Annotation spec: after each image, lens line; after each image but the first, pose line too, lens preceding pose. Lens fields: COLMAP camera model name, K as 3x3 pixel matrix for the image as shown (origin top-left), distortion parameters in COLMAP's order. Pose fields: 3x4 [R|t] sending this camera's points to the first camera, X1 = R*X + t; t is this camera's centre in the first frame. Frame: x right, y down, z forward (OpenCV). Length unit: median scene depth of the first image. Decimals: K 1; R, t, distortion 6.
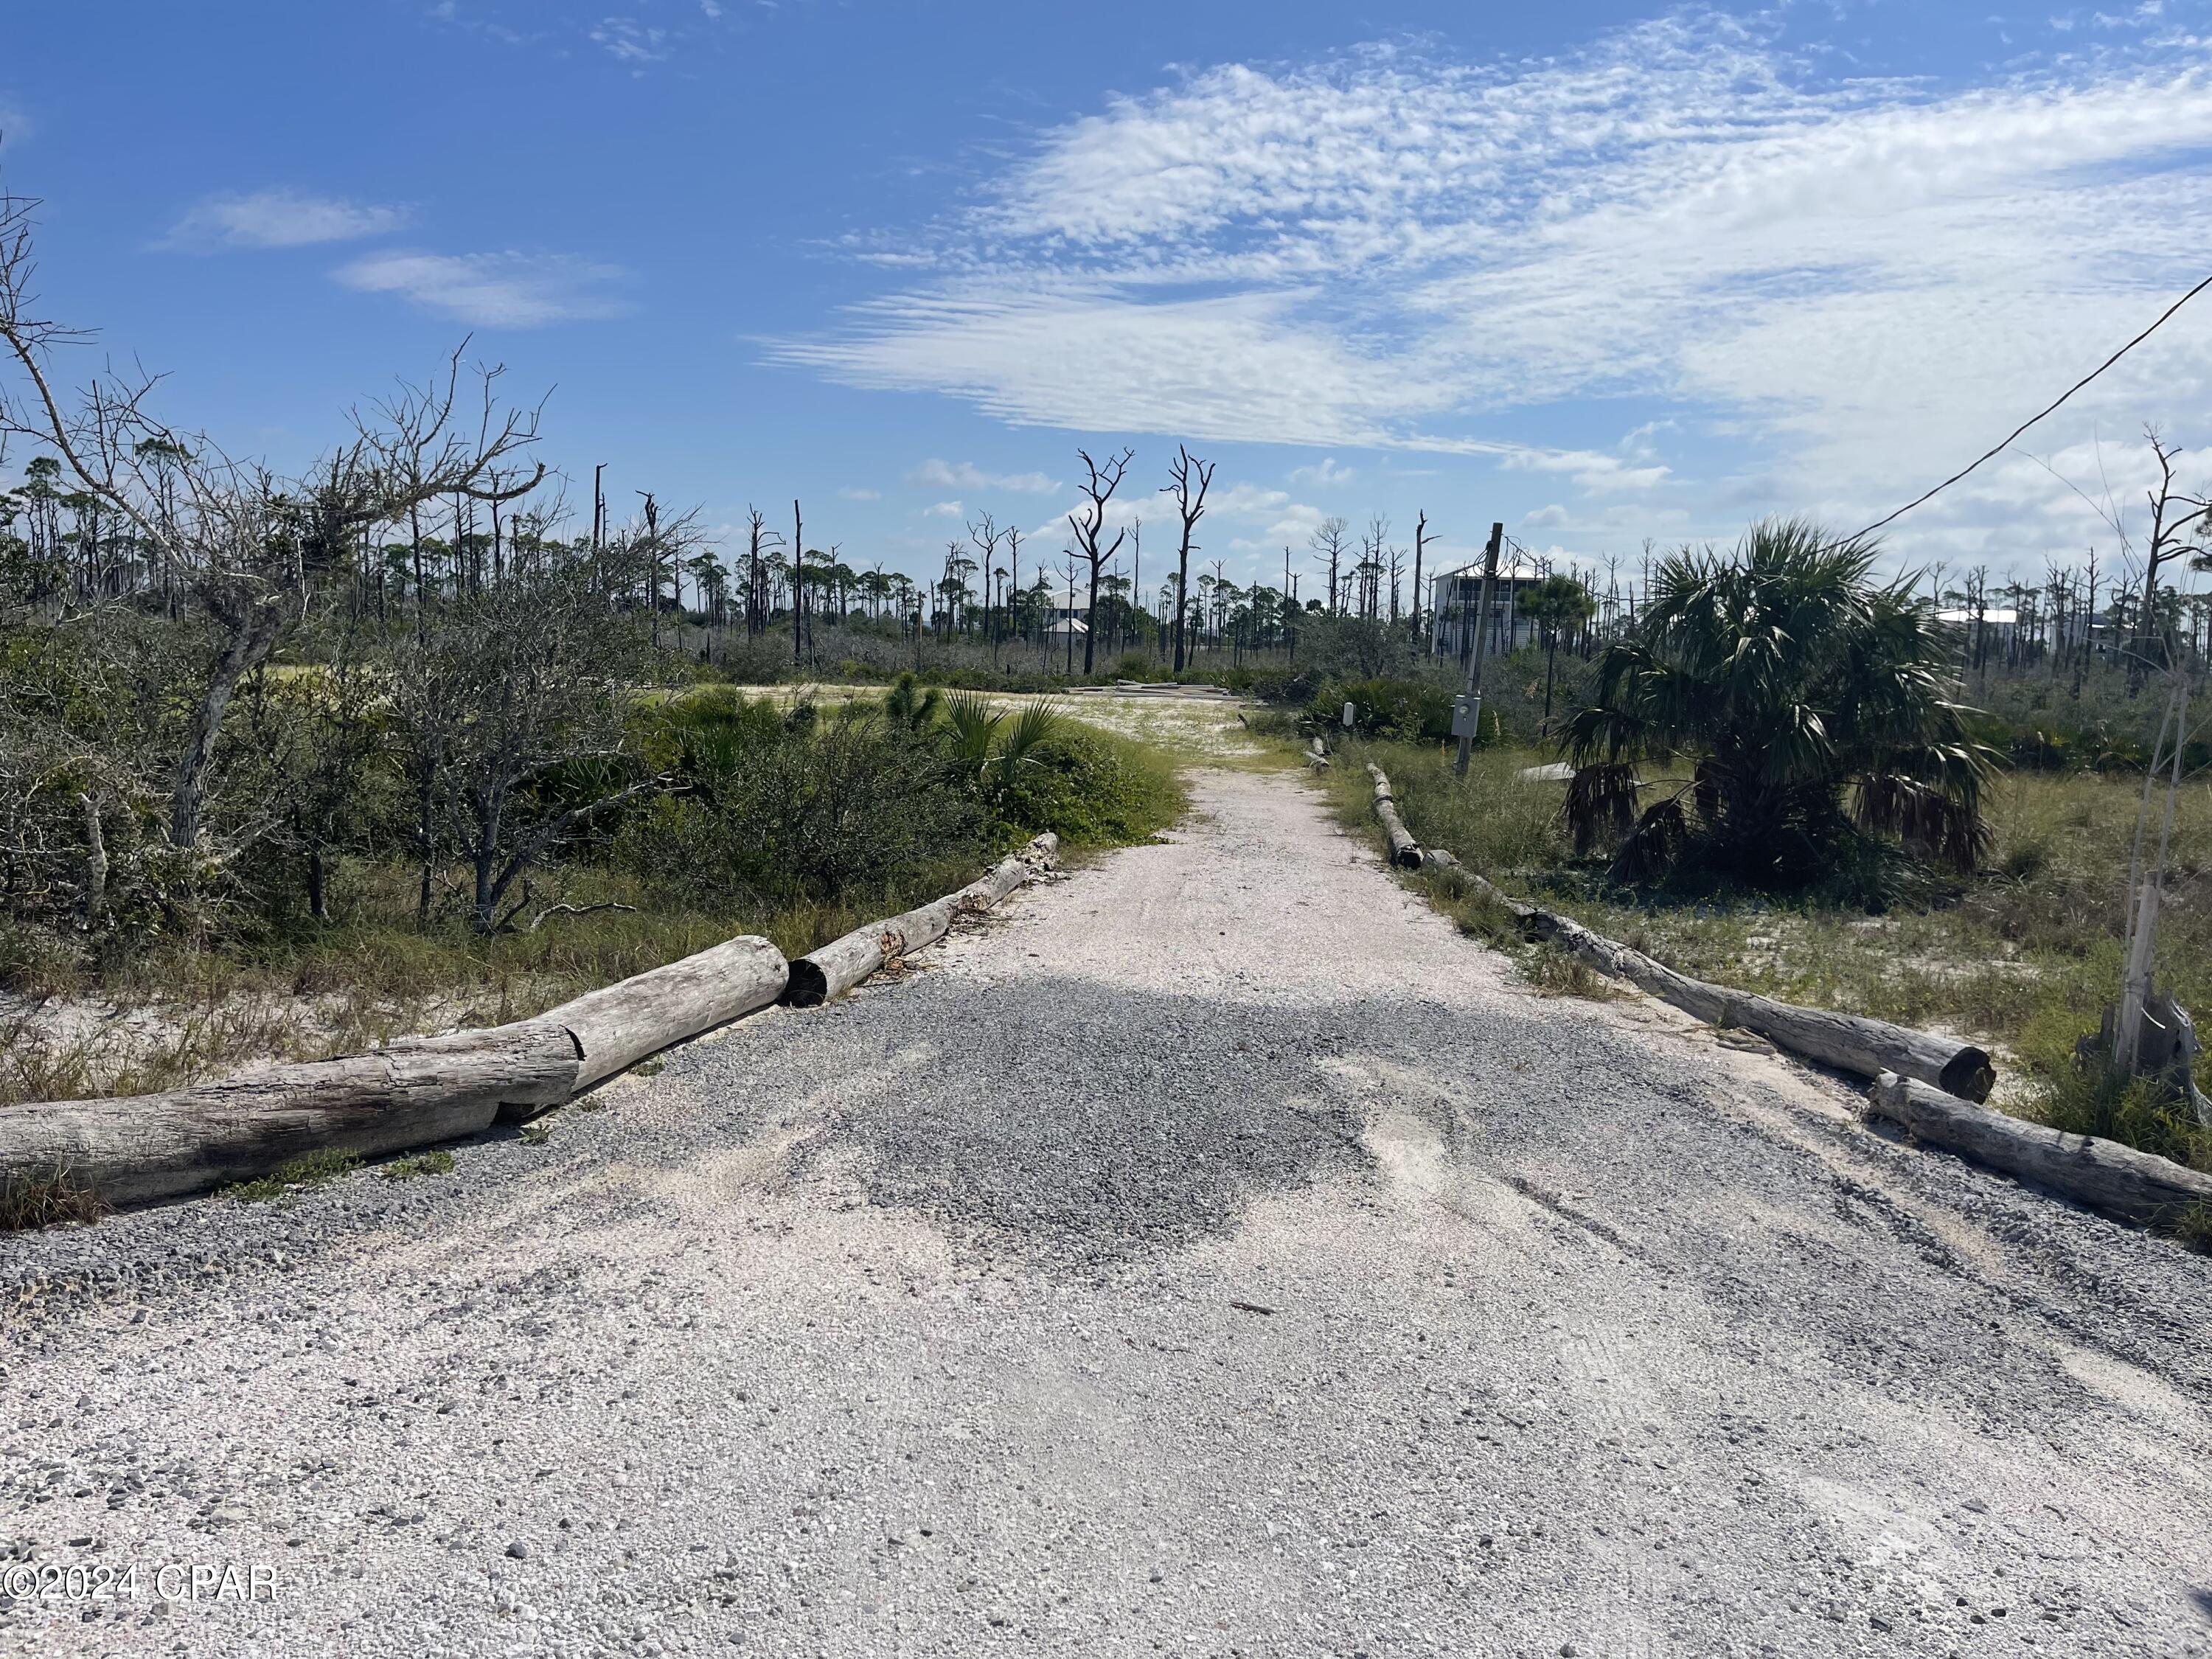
lens RADIAL K [[1654.3, 0, 1106.8], [0, 1654.3, 829.1], [0, 0, 1]] dist [0.002924, -0.013916]
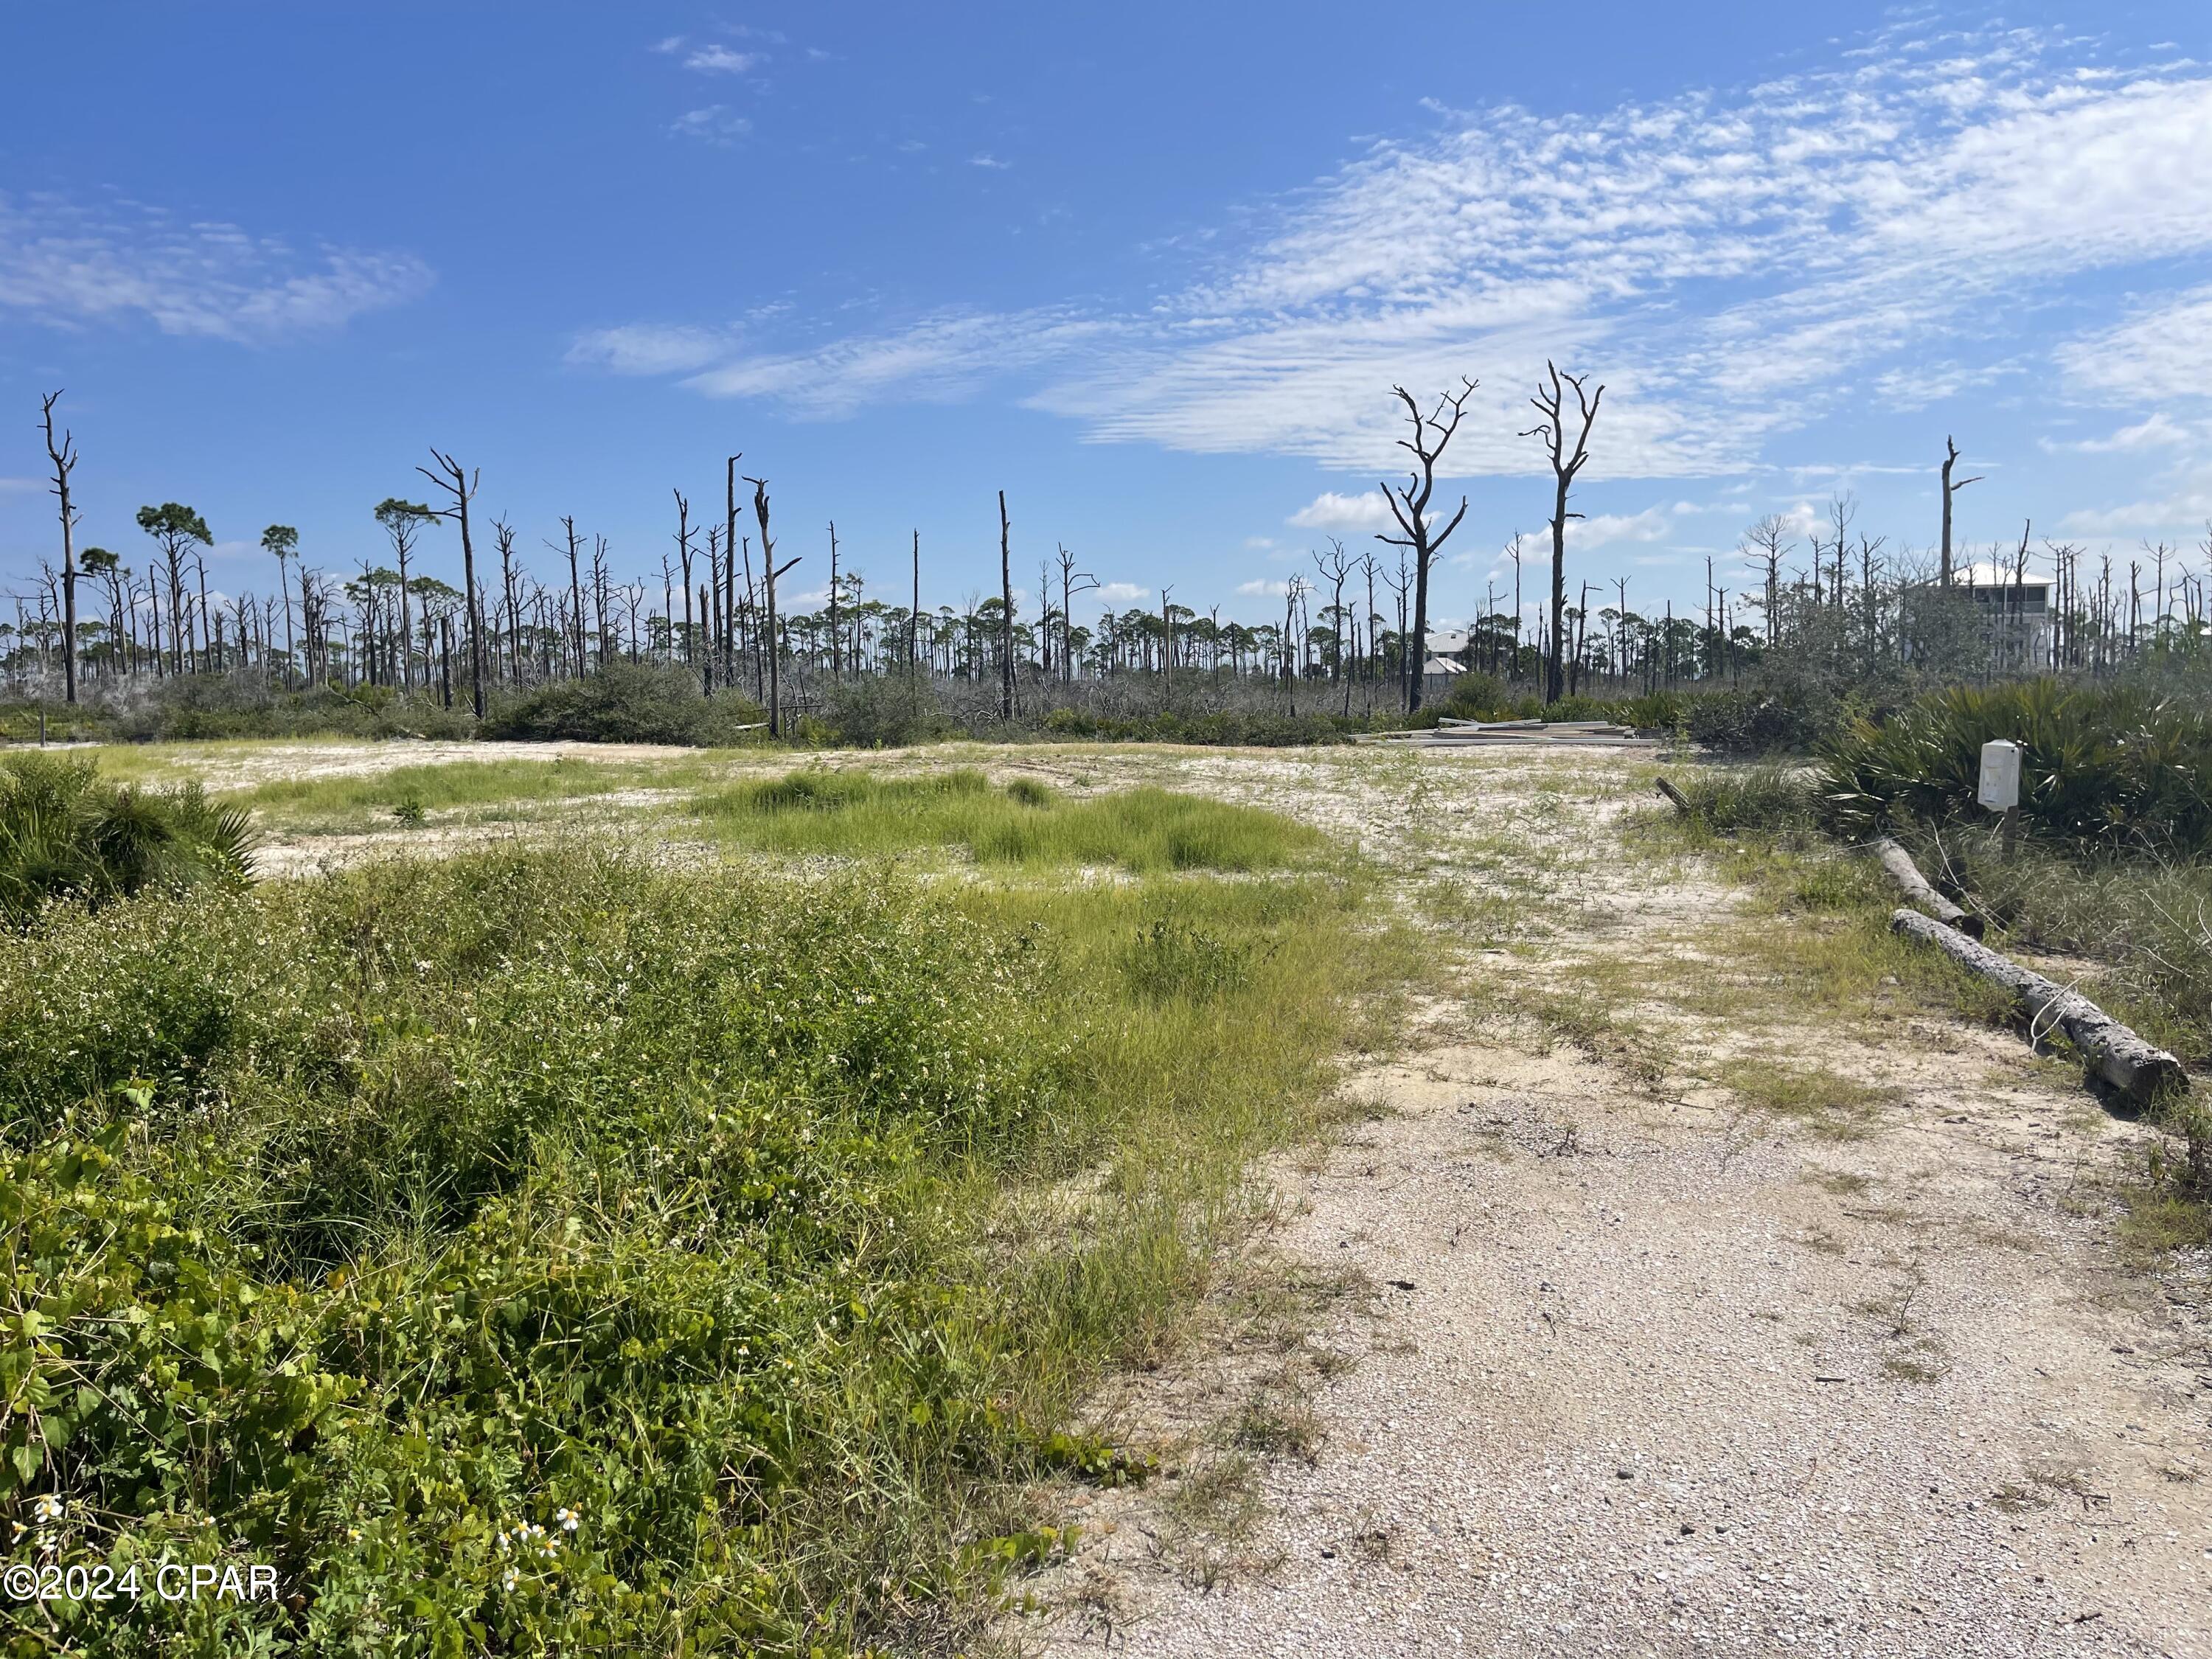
lens RADIAL K [[1654.3, 0, 1073.4], [0, 1654.3, 802.8], [0, 0, 1]] dist [0.002924, -0.013916]
pose [[0.966863, -0.023394, -0.254223, 0.024450], [0.010397, 0.998575, -0.052351, -0.024332], [0.255085, 0.047973, 0.965728, 0.317183]]
